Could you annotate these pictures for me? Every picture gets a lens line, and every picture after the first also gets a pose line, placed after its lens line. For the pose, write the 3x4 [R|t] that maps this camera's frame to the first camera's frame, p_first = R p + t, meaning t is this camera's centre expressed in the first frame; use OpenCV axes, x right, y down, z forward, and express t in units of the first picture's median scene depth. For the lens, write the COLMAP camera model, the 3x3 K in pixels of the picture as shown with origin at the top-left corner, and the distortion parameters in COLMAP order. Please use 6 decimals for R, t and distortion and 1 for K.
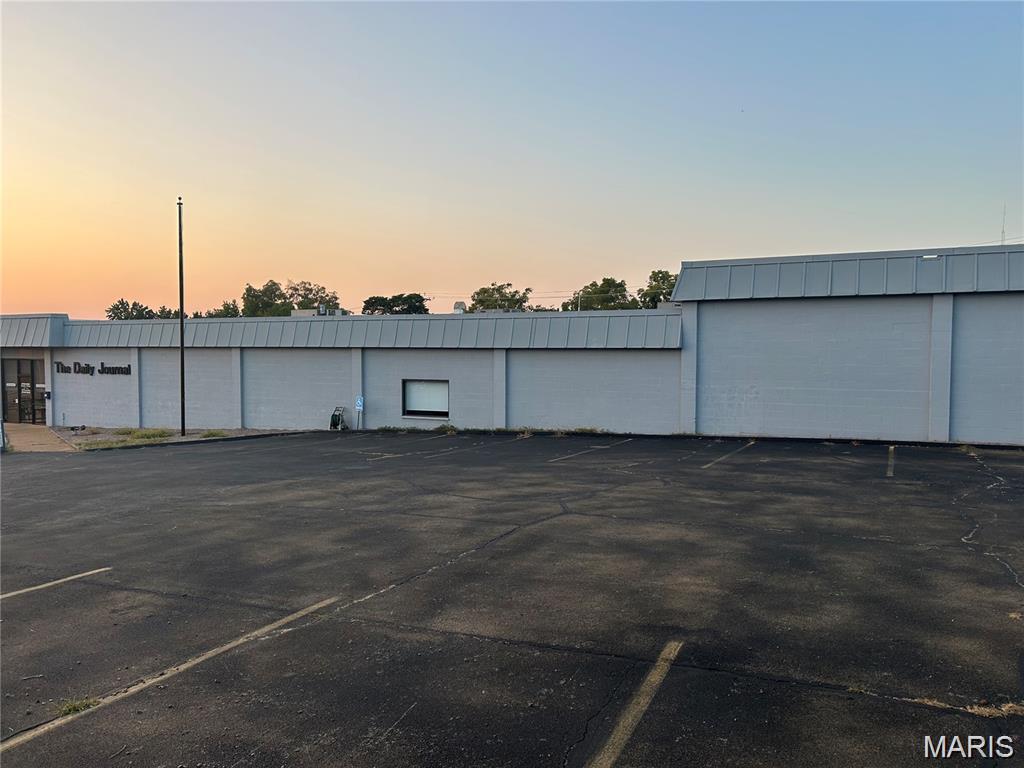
lens RADIAL K [[780.3, 0, 512.0], [0, 780.3, 384.0], [0, 0, 1]] dist [0.076942, -0.075732]
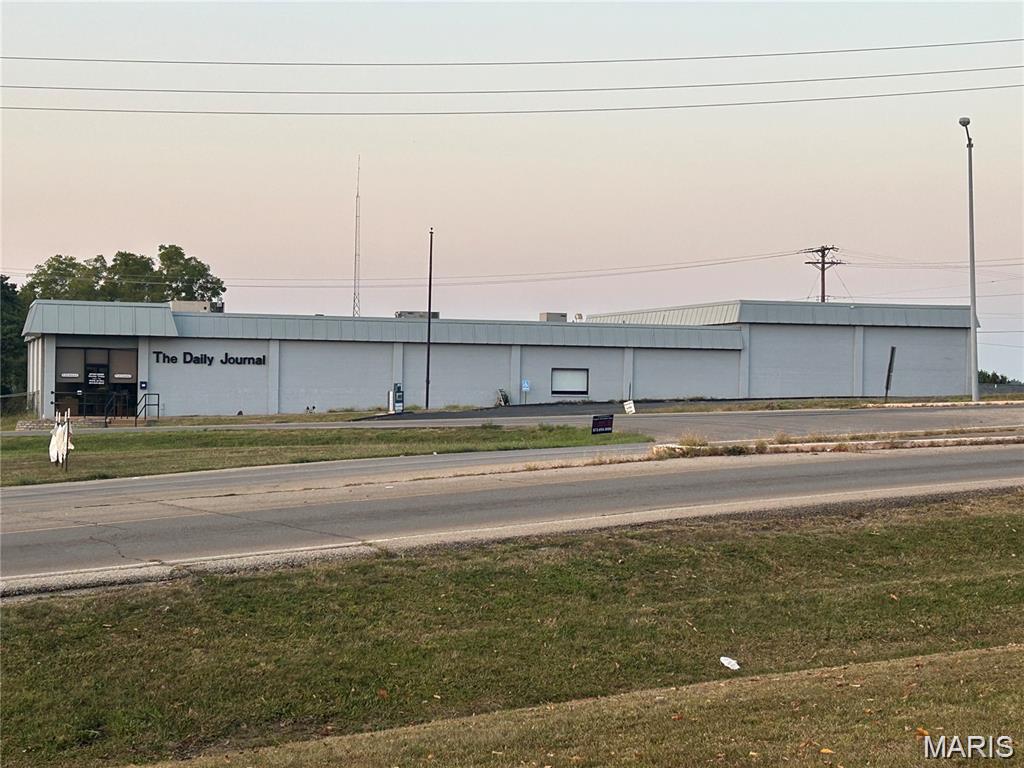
lens RADIAL K [[1782.4, 0, 512.0], [0, 1782.4, 384.0], [0, 0, 1]] dist [0.503491, 0.009332]
pose [[0.703593, 0.005391, 0.710583, -3.070446], [0.015668, 0.999610, -0.023098, 0.117981], [-0.710431, 0.027385, 0.703234, -1.487834]]
